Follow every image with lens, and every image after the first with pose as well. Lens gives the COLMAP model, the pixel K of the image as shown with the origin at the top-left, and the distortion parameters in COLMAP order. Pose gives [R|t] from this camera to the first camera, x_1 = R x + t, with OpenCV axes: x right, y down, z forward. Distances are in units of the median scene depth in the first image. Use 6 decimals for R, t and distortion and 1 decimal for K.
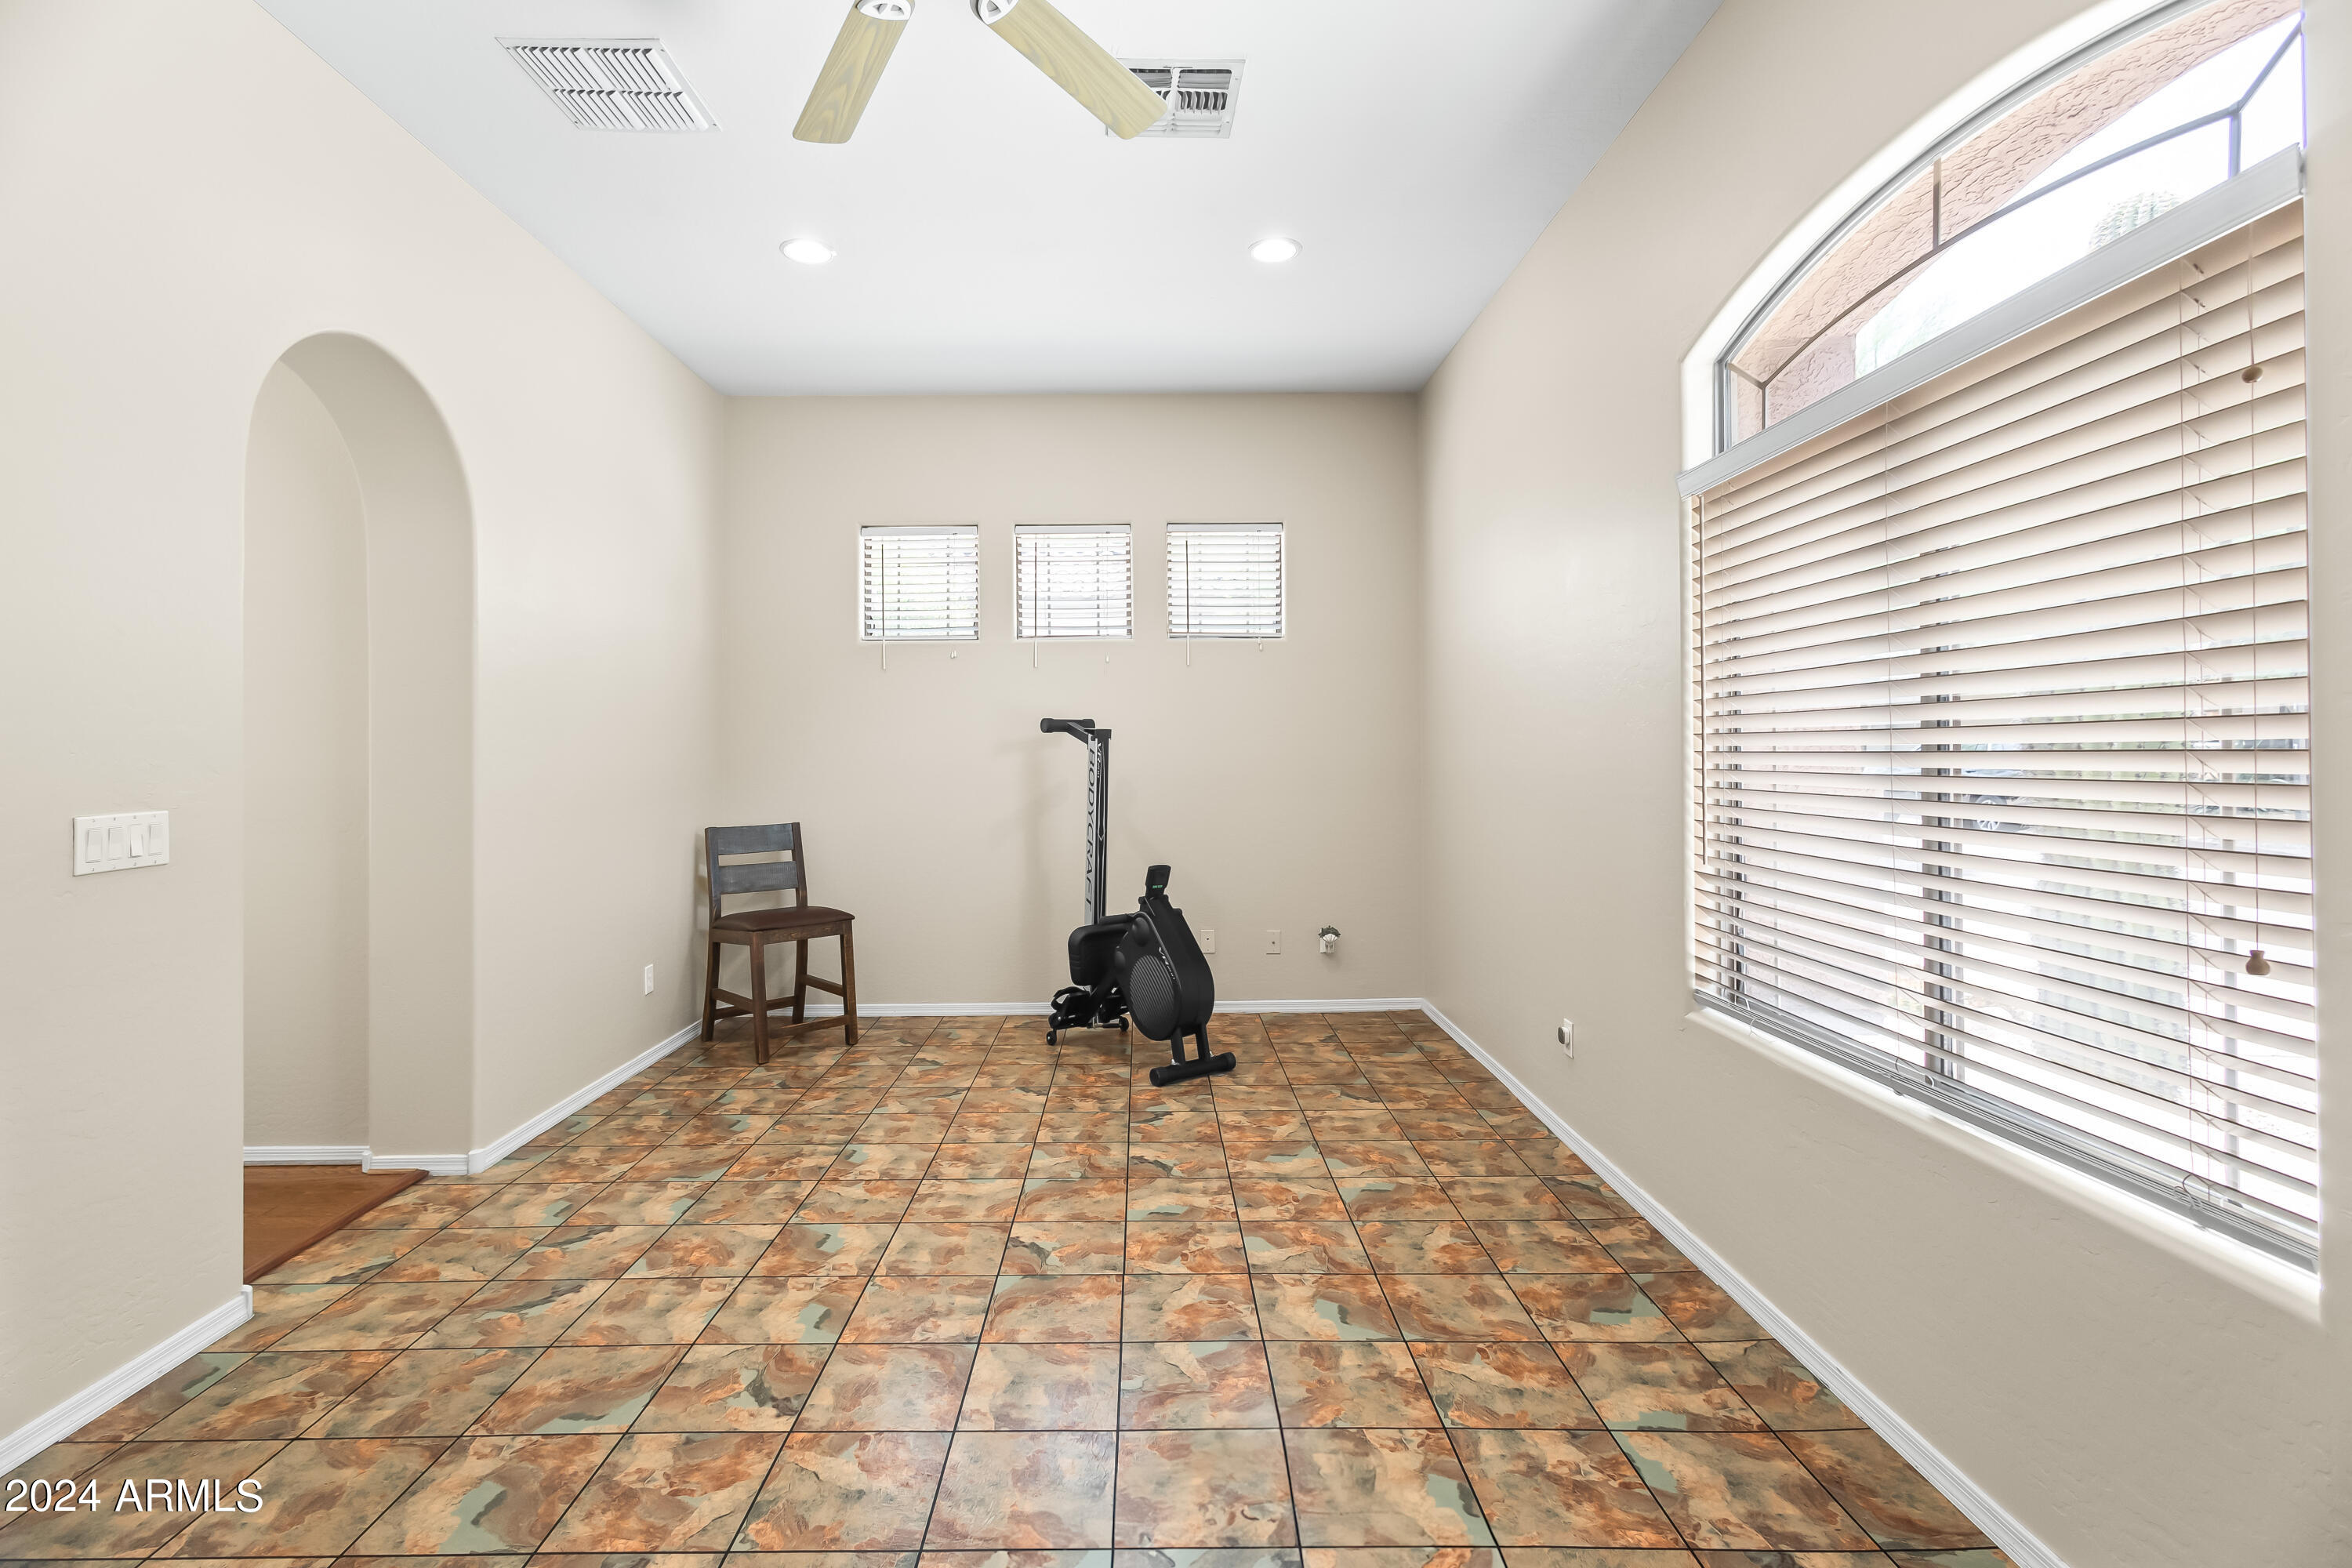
lens RADIAL K [[1094.4, 0, 1162.5], [0, 1094.4, 770.9], [0, 0, 1]] dist [0.002798, -0.000483]
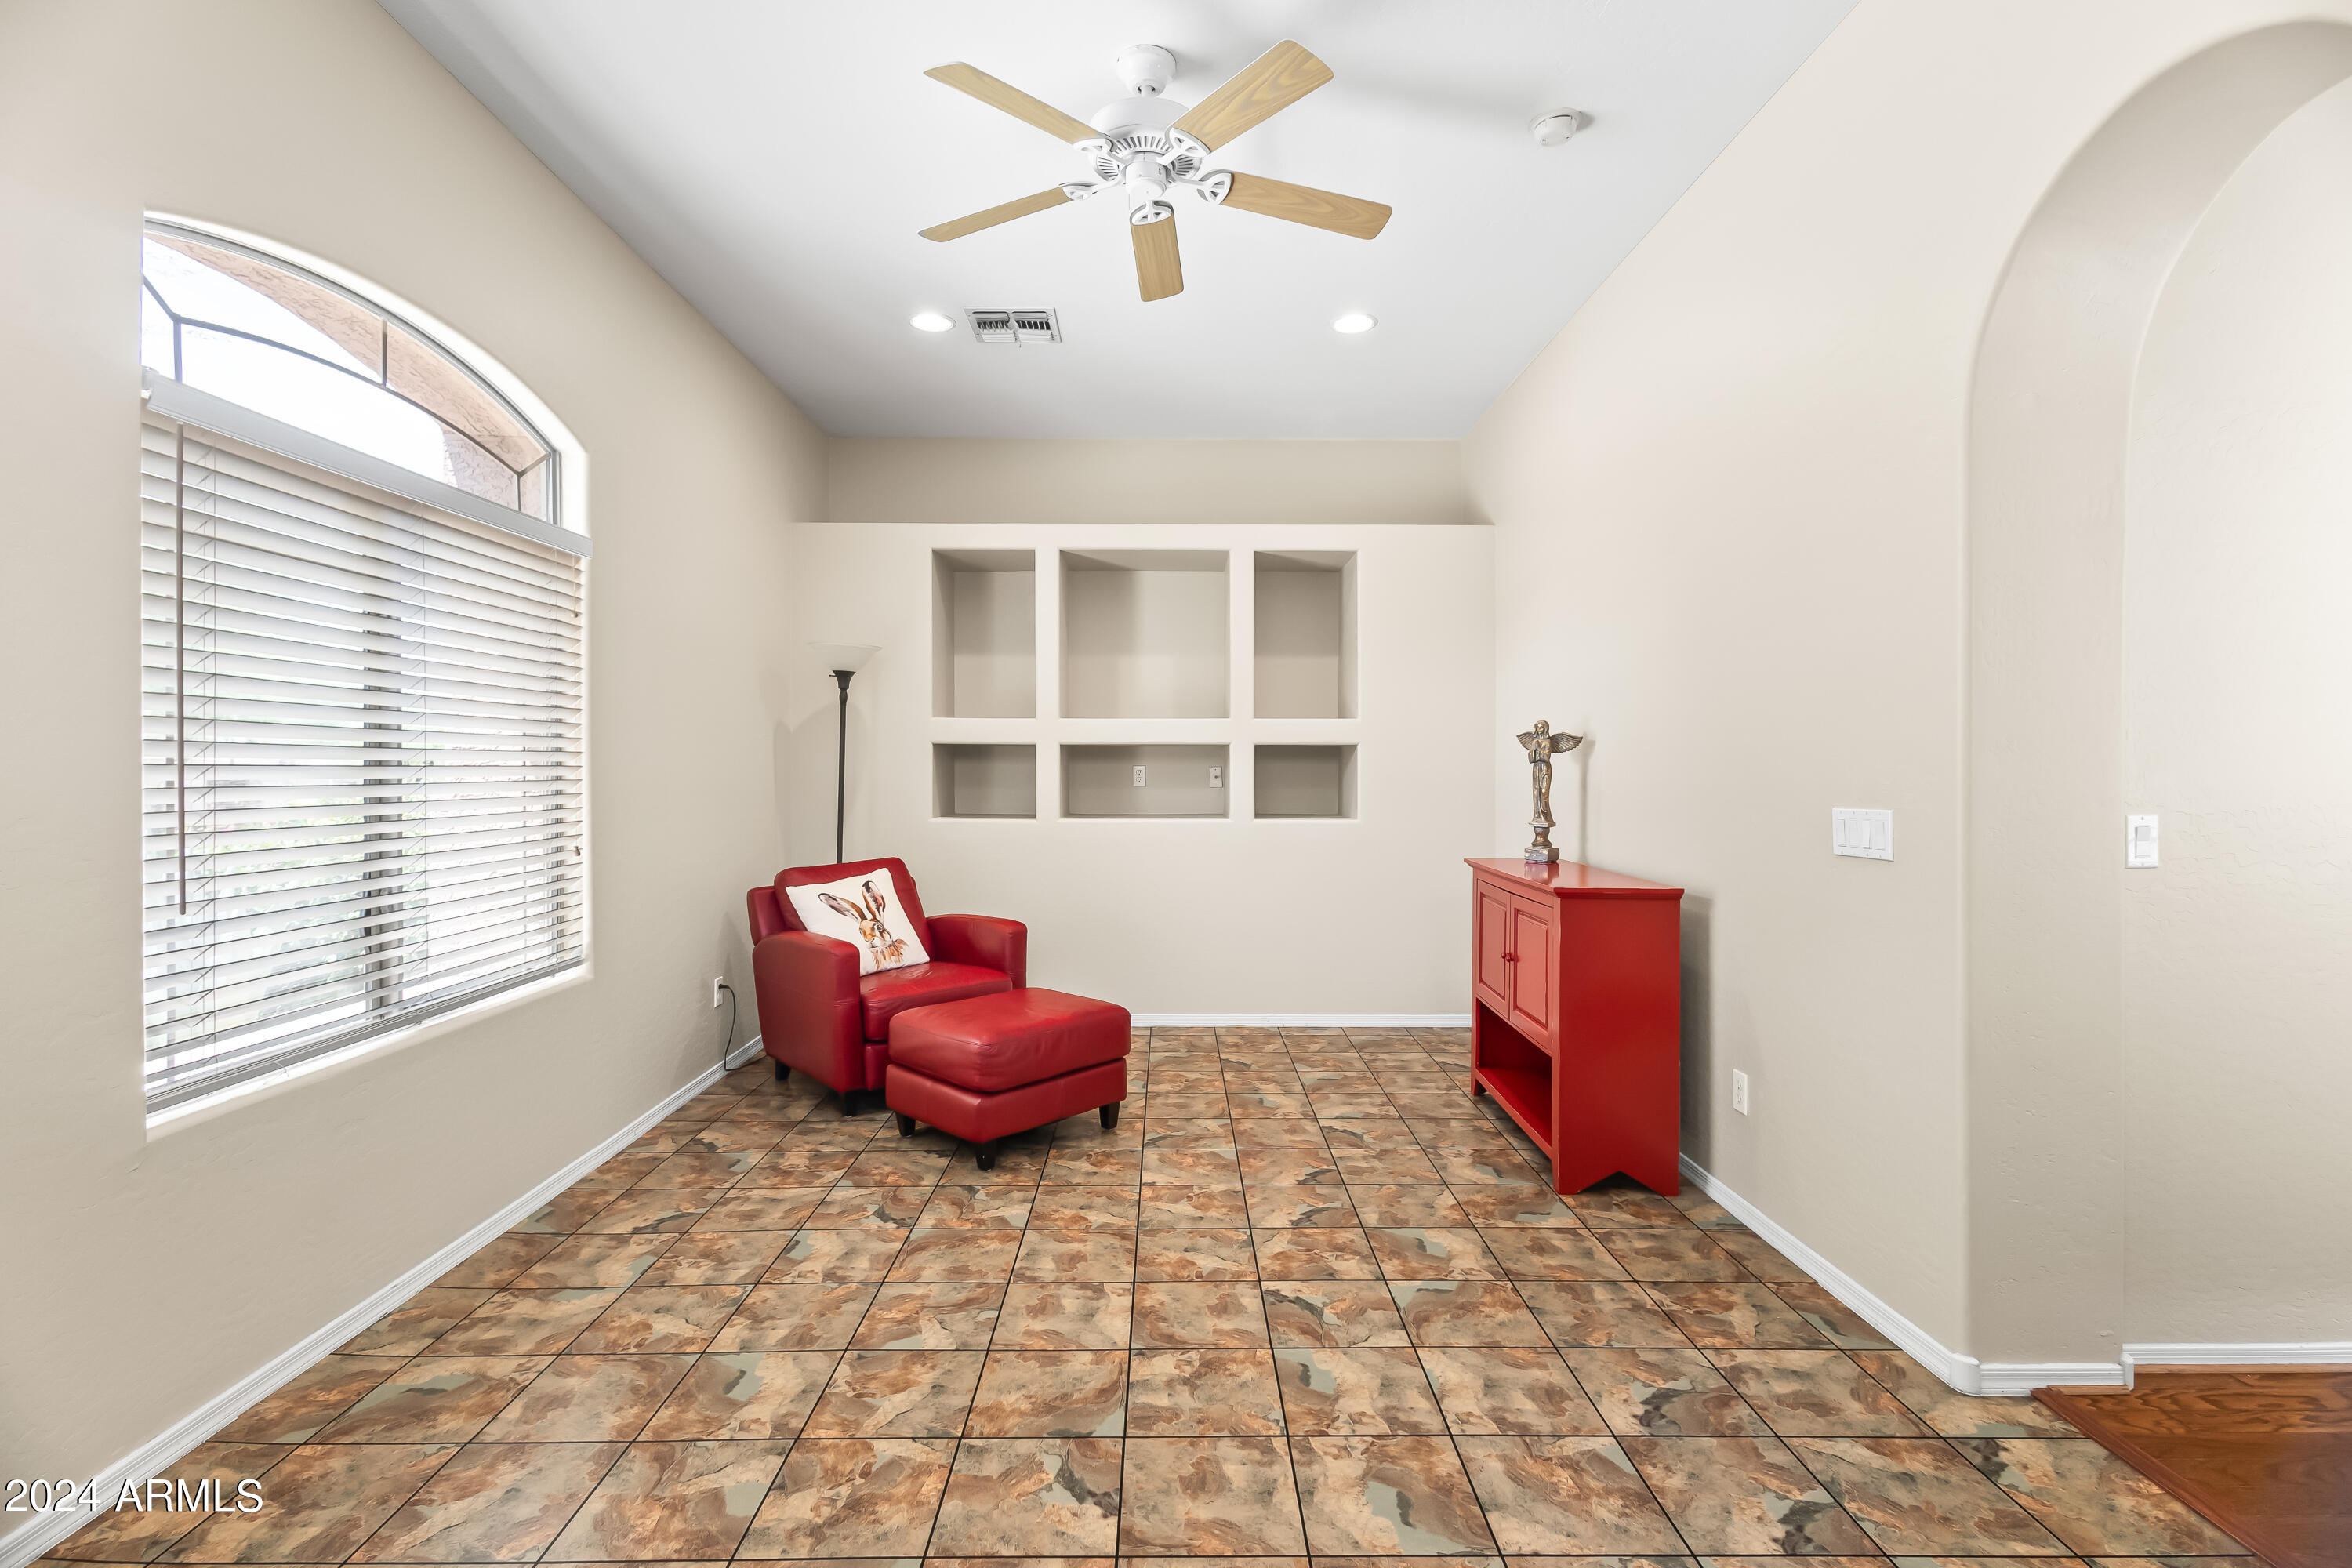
lens RADIAL K [[1094.4, 0, 1162.5], [0, 1094.4, 770.9], [0, 0, 1]] dist [0.002798, -0.000483]
pose [[-0.999756, 0.005555, 0.021397, -0.218872], [0.005981, 0.999784, 0.019901, -0.025292], [-0.021282, 0.020024, -0.999573, 1.962578]]
